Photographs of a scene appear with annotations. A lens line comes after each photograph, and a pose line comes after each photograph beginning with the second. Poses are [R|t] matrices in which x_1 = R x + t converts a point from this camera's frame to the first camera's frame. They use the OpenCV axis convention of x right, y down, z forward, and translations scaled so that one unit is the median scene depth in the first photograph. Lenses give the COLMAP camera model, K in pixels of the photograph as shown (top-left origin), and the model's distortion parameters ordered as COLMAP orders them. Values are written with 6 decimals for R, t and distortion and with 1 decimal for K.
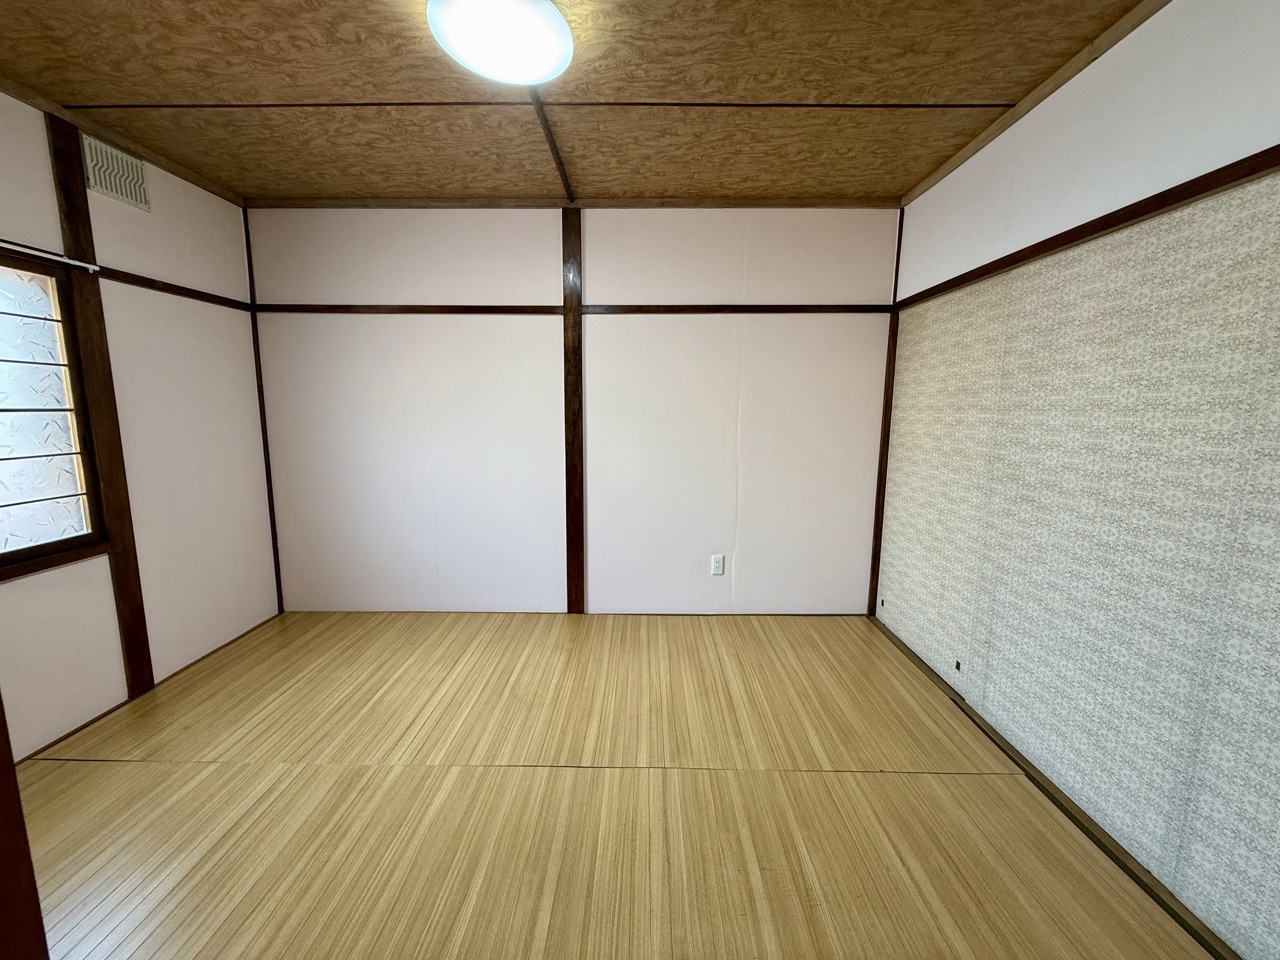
lens RADIAL K [[508.3, 0, 616.5], [0, 508.3, 484.0], [0, 0, 1]] dist [-0.006885, 0.000118]
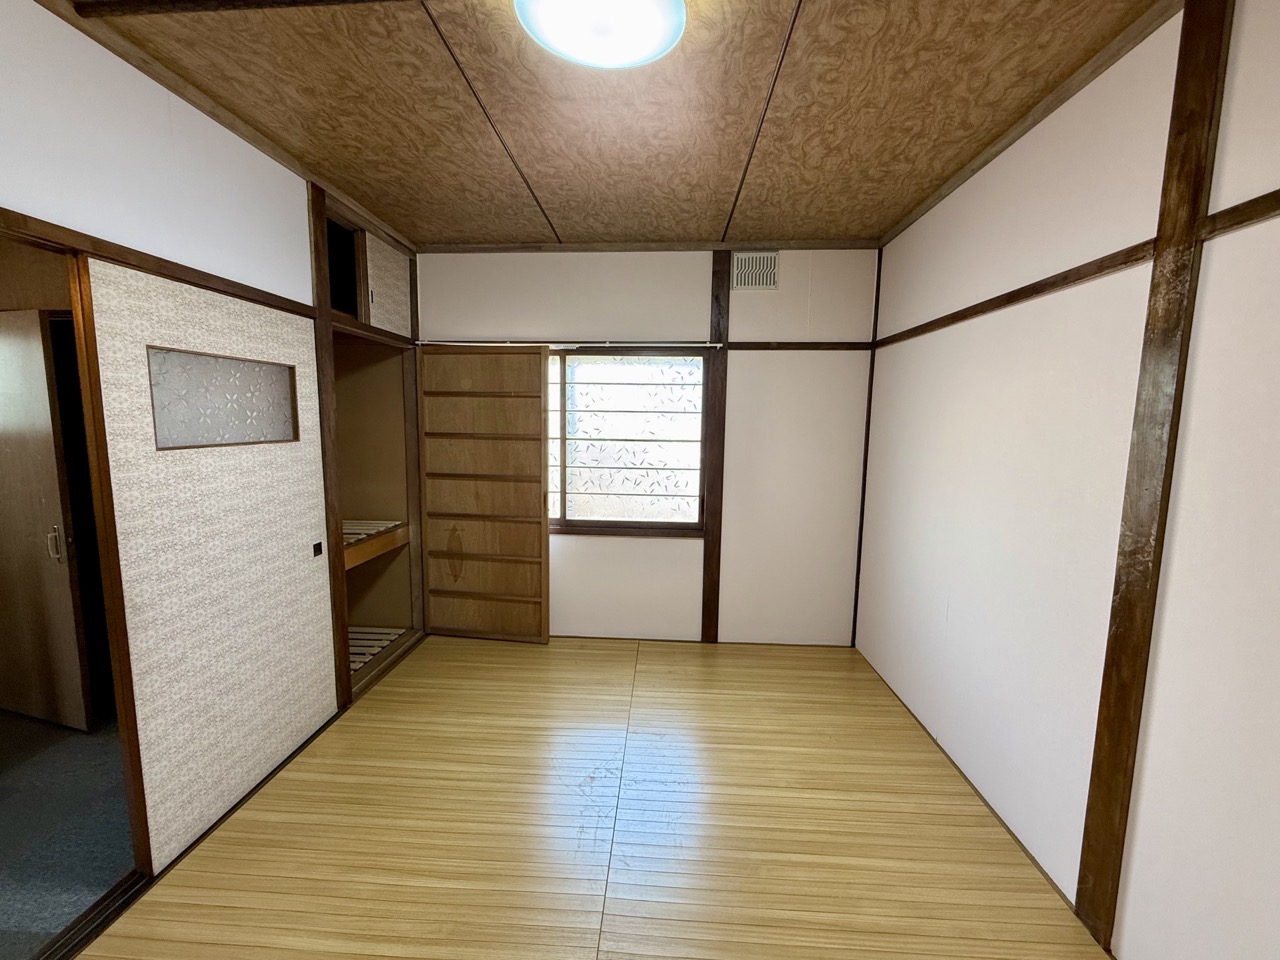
lens RADIAL K [[510.7, 0, 637.8], [0, 510.7, 480.7], [0, 0, 1]] dist [-0.001148, -0.000331]
pose [[-0.010310, 0.113159, -0.993523, 0.466570], [-0.163314, 0.980045, 0.113318, -0.168820], [0.986520, 0.163425, 0.008376, 0.797508]]
